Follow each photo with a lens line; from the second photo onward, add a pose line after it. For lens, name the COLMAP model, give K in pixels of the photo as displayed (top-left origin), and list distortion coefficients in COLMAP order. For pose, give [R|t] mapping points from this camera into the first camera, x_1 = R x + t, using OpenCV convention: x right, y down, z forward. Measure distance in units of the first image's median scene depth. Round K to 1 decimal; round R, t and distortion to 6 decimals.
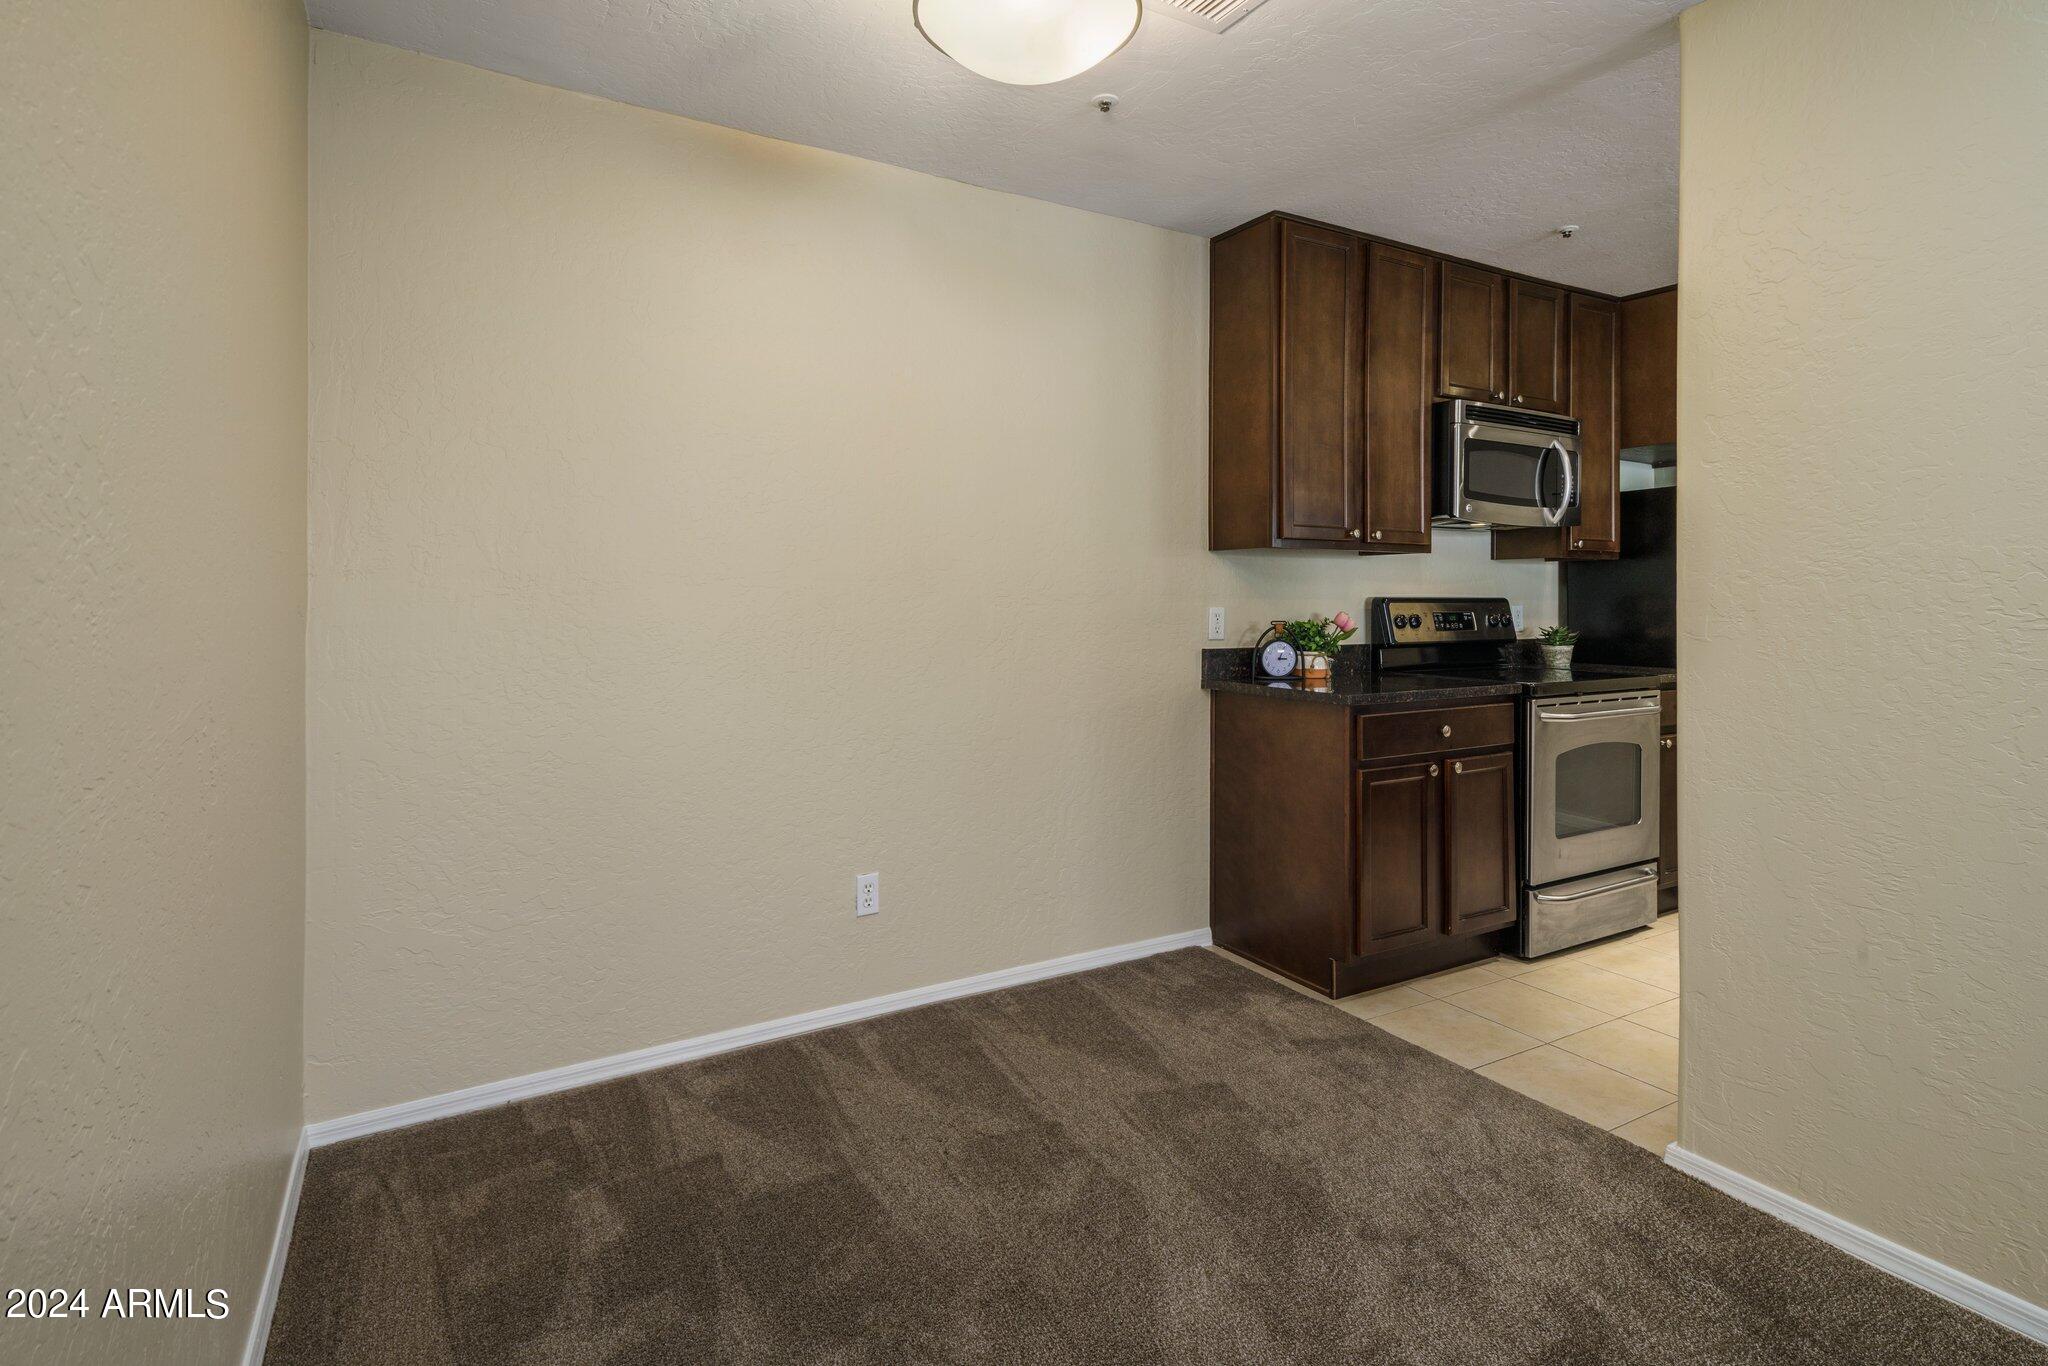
lens RADIAL K [[1019.0, 0, 1011.8], [0, 1019.0, 591.1], [0, 0, 1]] dist [0.012741, -0.002661]
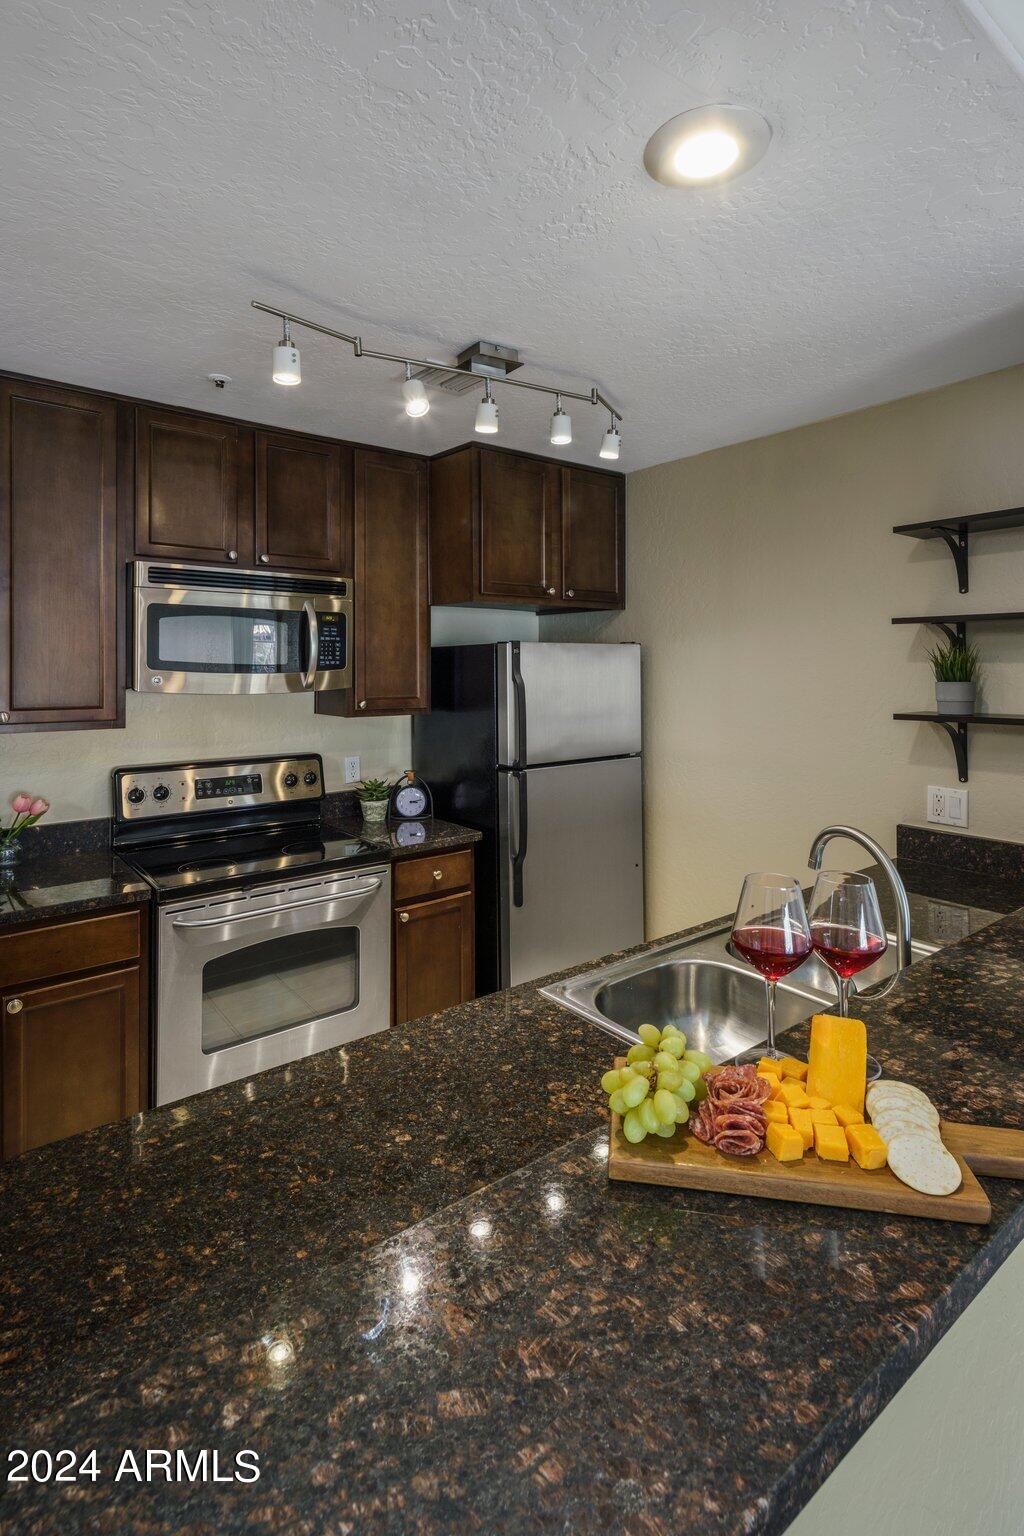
lens RADIAL K [[764.2, 0, 520.8], [0, 764.2, 665.7], [0, 0, 1]] dist [0.012741, -0.002661]
pose [[0.989514, -0.002814, 0.144412, 0.669581], [0.002129, 0.999986, 0.004897, -0.096821], [-0.144423, -0.004538, 0.989506, 0.275596]]
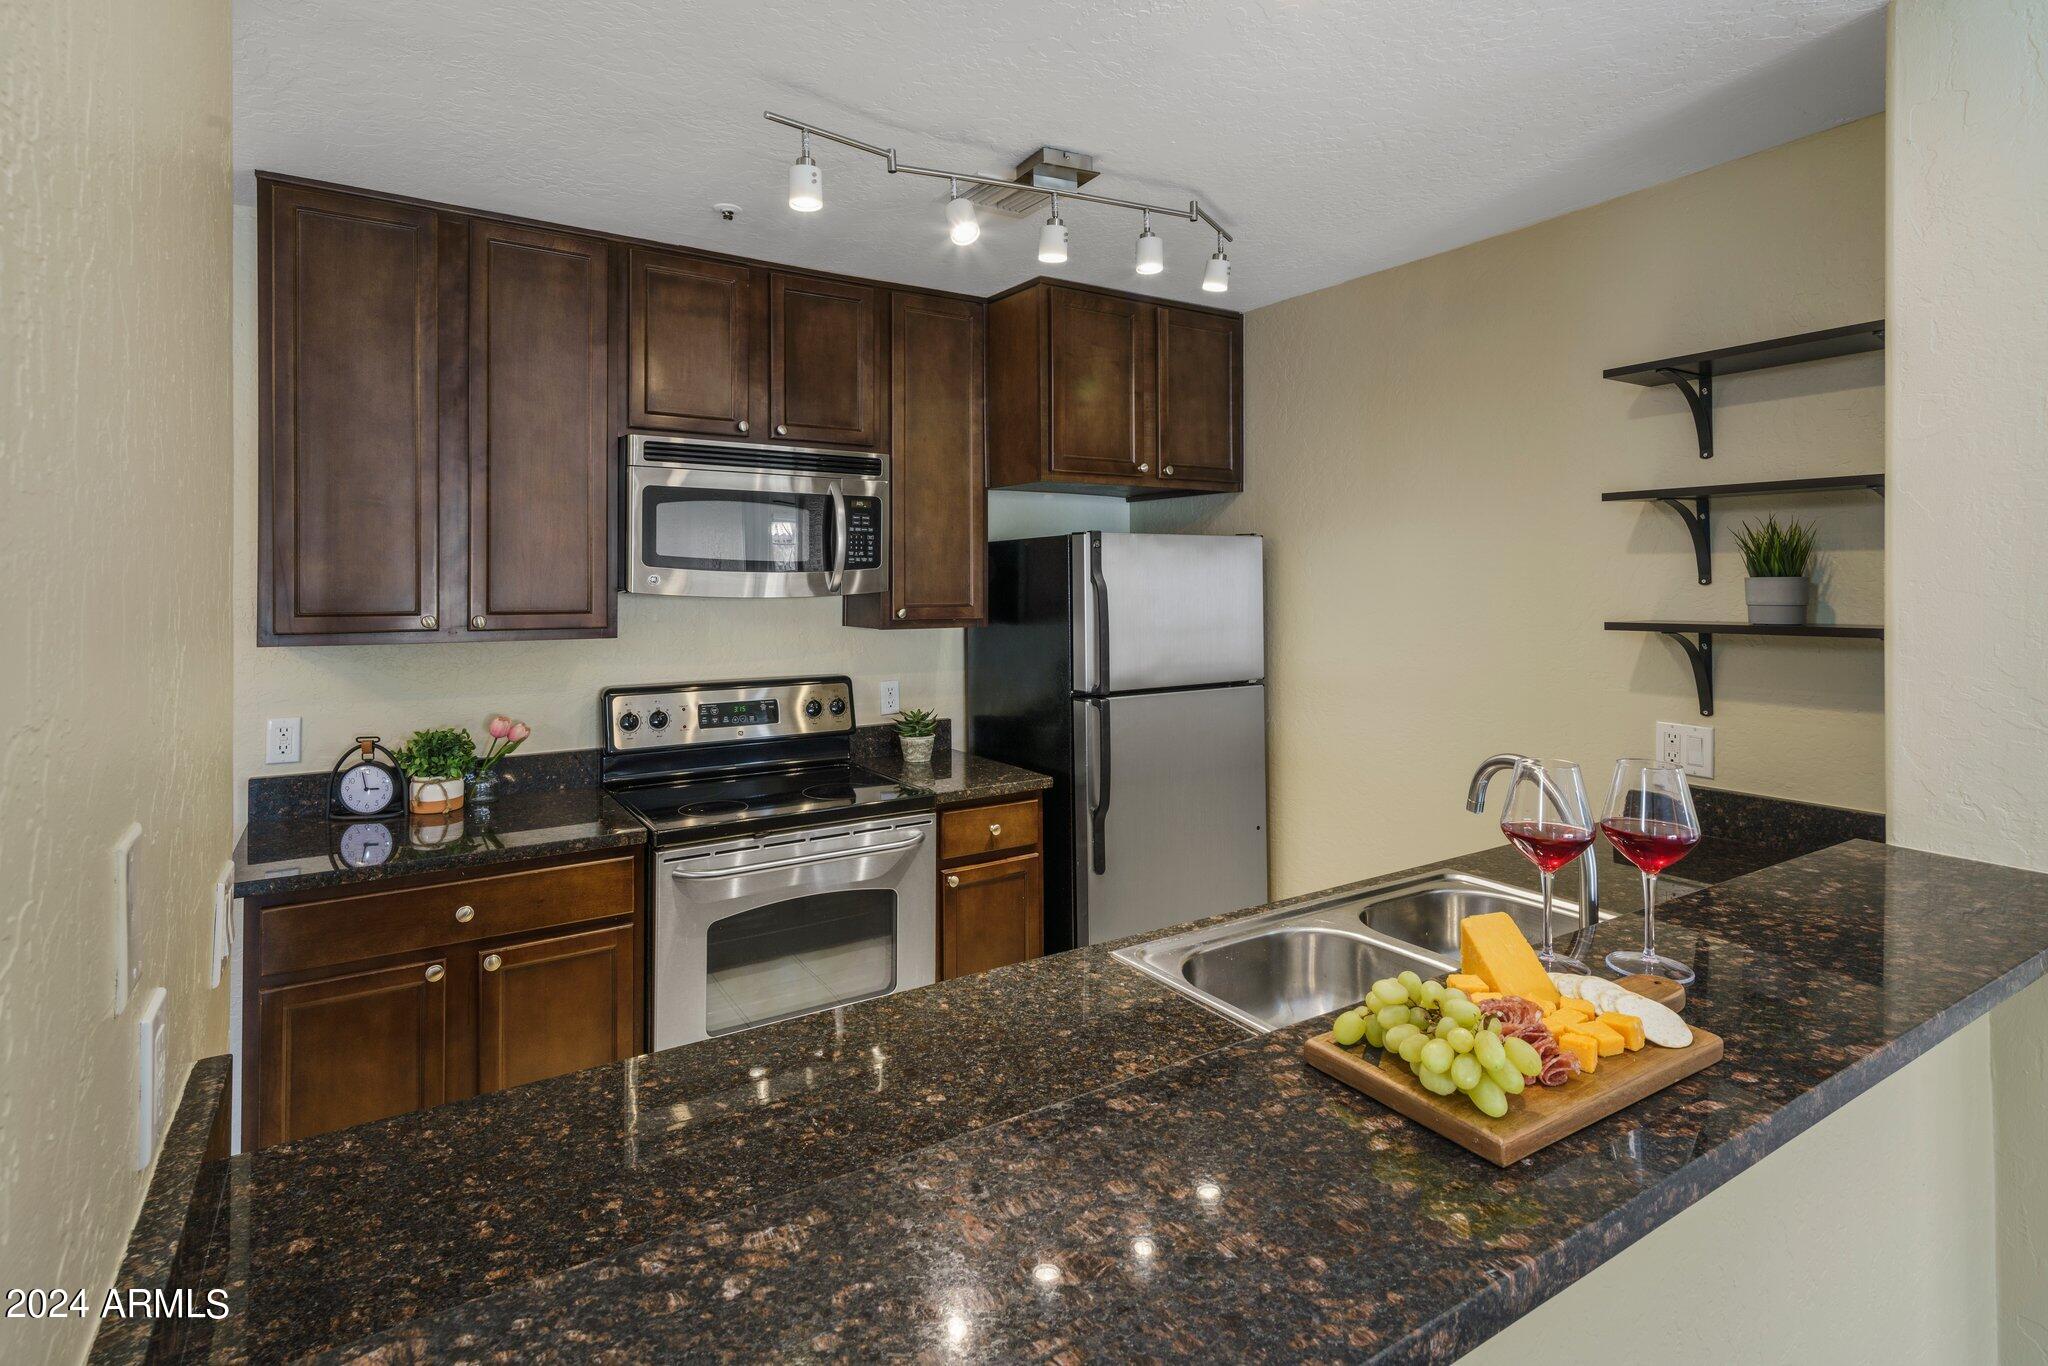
lens RADIAL K [[1019.0, 0, 1007.2], [0, 1019.0, 574.4], [0, 0, 1]] dist [0.012741, -0.002661]
pose [[0.999362, -0.003695, 0.035511, 0.678713], [0.003802, 0.999988, -0.002940, -0.081557], [-0.035500, 0.003073, 0.999365, 0.243929]]
